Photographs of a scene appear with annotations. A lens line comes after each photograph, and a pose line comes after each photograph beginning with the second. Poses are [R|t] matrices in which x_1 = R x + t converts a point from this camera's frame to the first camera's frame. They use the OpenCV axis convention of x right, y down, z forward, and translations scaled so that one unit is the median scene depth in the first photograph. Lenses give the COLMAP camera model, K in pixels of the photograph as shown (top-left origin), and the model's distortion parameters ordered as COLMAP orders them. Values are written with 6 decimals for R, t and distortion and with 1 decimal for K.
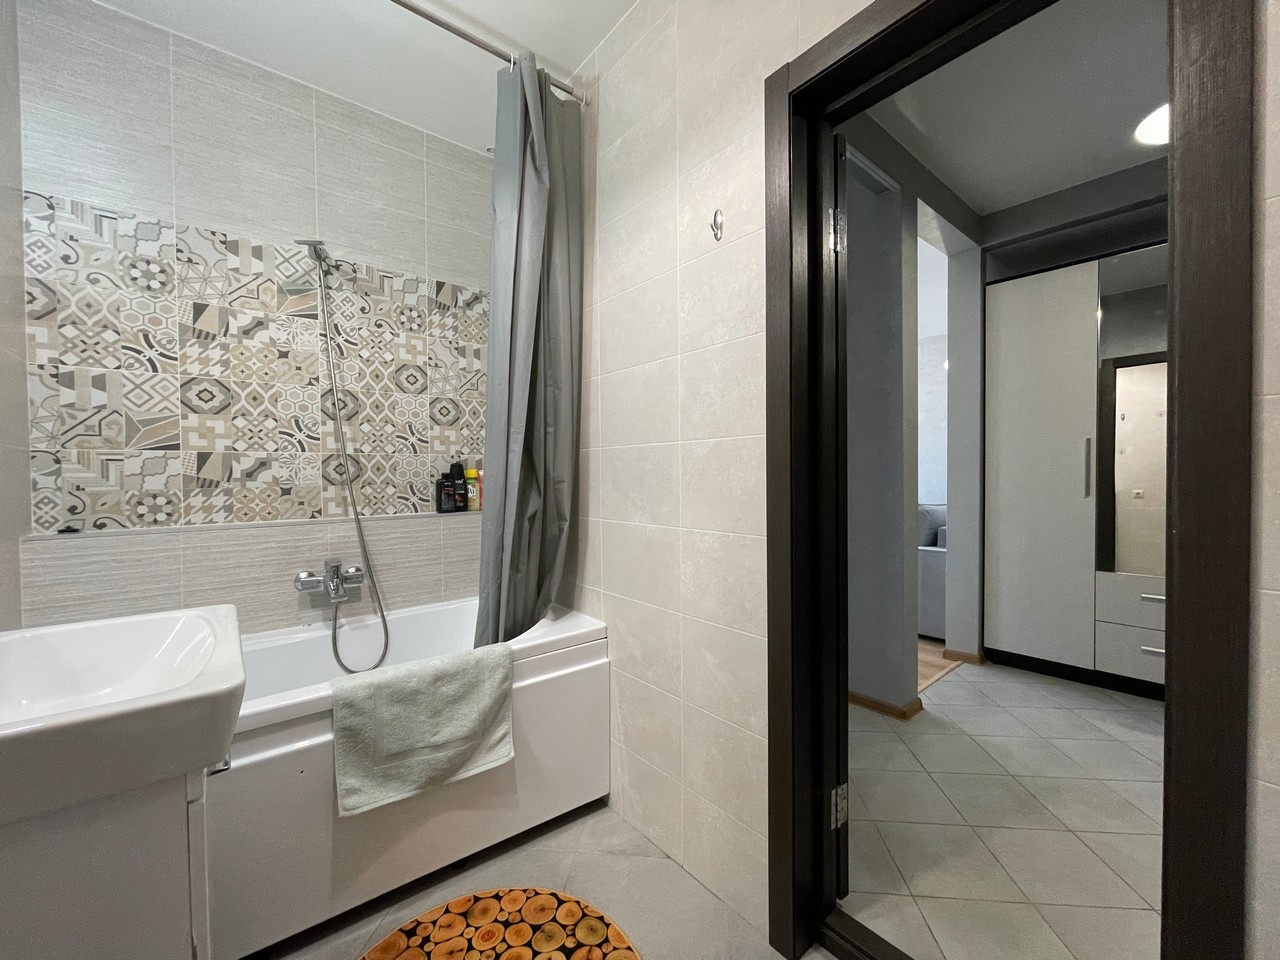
lens RADIAL K [[515.0, 0, 642.9], [0, 515.0, 481.7], [0, 0, 1]] dist [-0.001201, 0.000586]
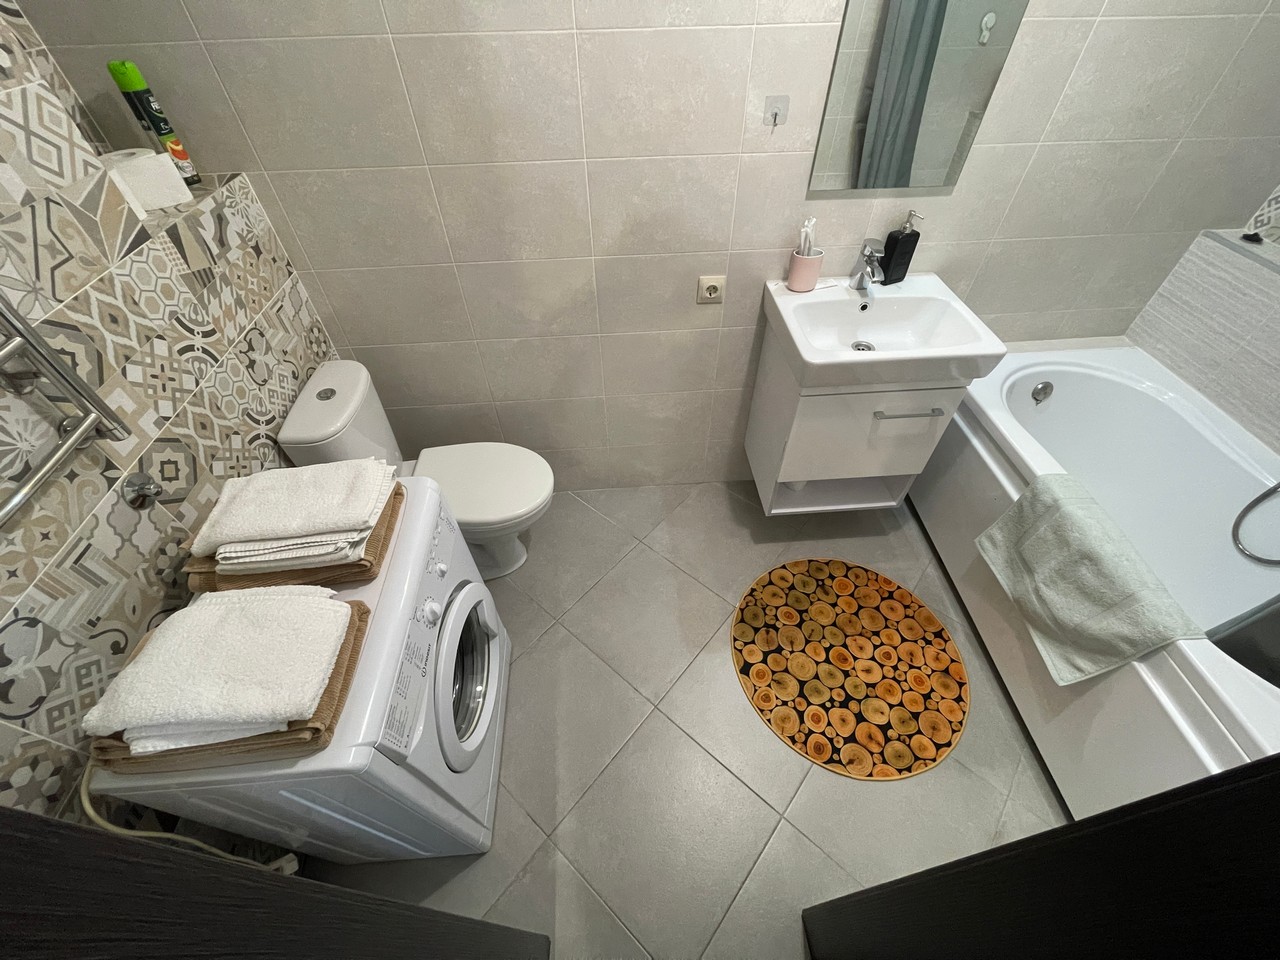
lens RADIAL K [[515.0, 0, 642.9], [0, 515.0, 481.7], [0, 0, 1]] dist [-0.001201, 0.000586]
pose [[-0.573170, 0.612356, -0.544515, 0.474167], [0.003665, 0.666408, 0.745578, -0.393397], [0.819428, 0.425348, -0.384210, 0.702268]]
